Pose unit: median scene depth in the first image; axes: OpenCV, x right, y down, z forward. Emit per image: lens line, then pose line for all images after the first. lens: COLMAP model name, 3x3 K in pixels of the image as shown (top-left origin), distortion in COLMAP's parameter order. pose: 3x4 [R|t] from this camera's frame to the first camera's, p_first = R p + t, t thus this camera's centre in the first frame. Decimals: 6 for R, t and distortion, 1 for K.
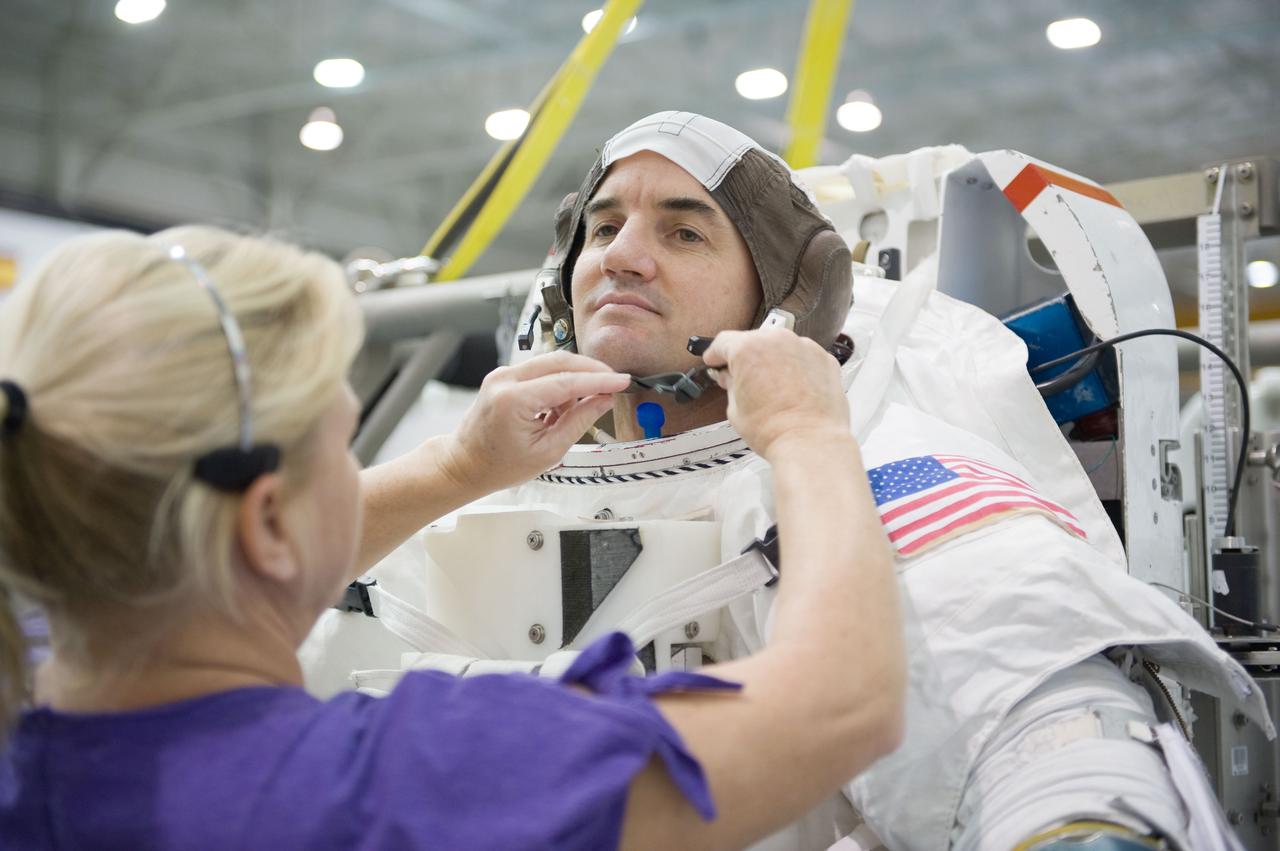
lens RADIAL K [[2176.5, 0, 640.0], [0, 2176.5, 425.5], [0, 0, 1]] dist [0.137031, 0.116206]
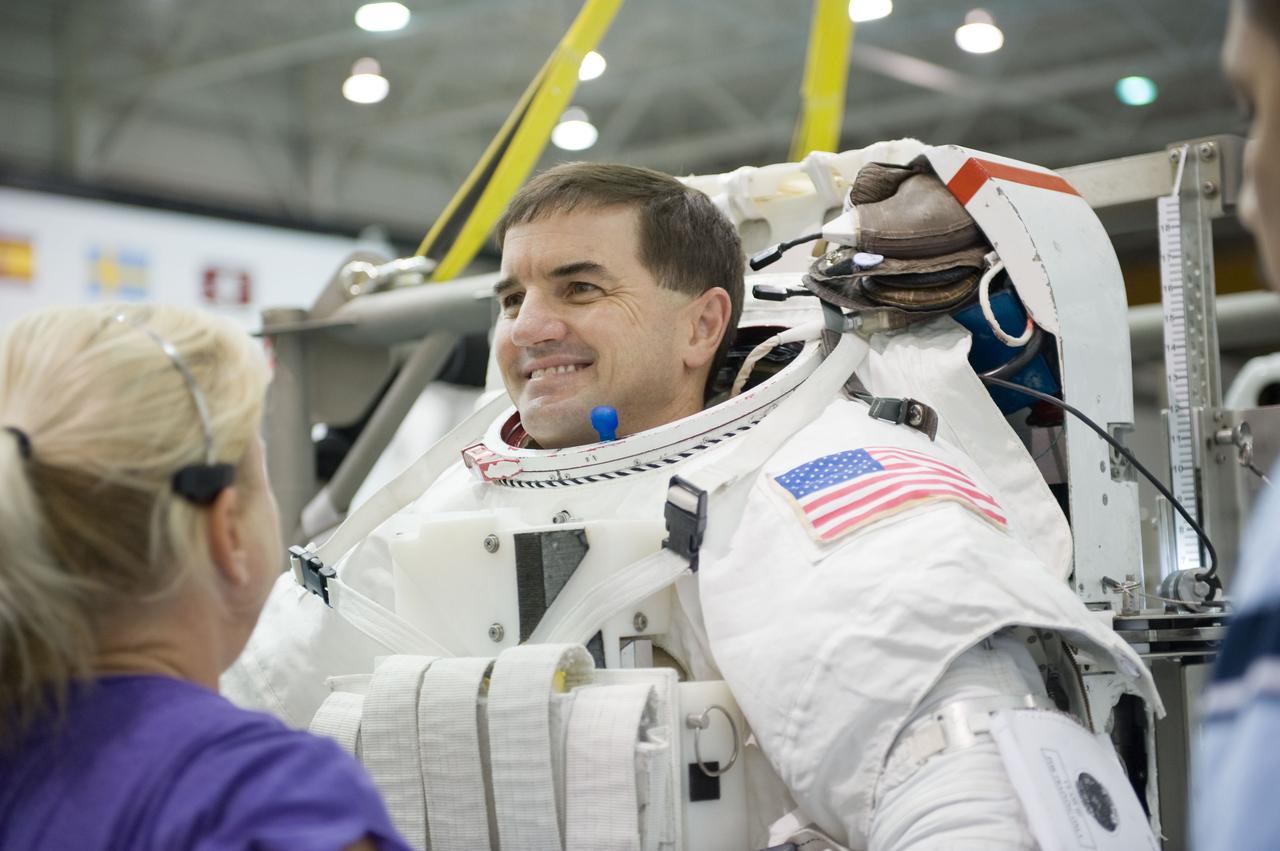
lens RADIAL K [[2570.0, 0, 636.8], [0, 2570.0, 409.2], [0, 0, 1]] dist [0.136445, 0.013743]
pose [[0.998002, -0.037567, -0.050795, 0.078257], [0.037676, 0.999289, 0.001199, -0.009702], [0.050714, -0.003110, 0.998708, -0.210300]]
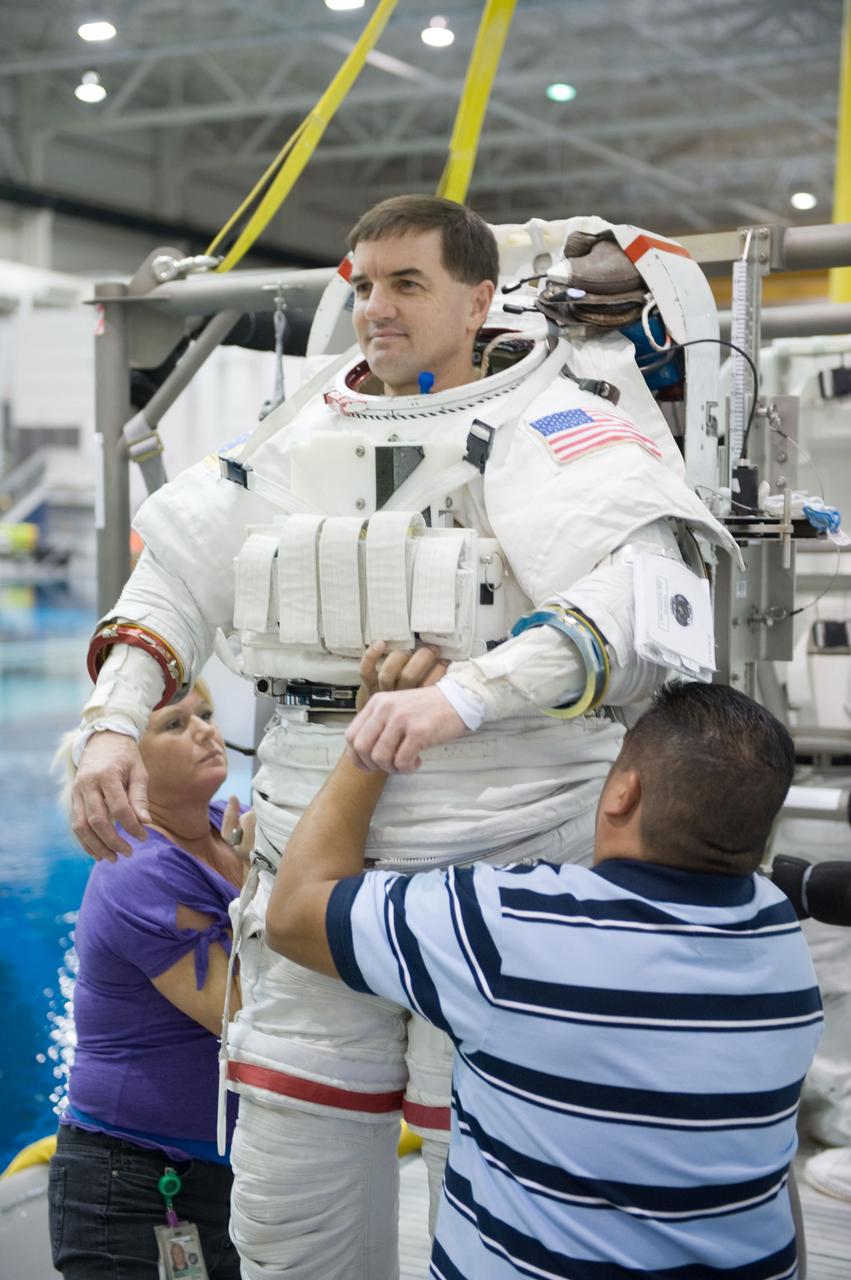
lens RADIAL K [[2570.0, 0, 324.3], [0, 2570.0, 637.6], [0, 0, 1]] dist [0.136445, 0.013743]
pose [[0.994897, 0.016856, 0.099482, -0.255305], [-0.028308, 0.992978, 0.114863, -0.032880], [-0.096848, -0.117093, 0.988387, -0.977374]]
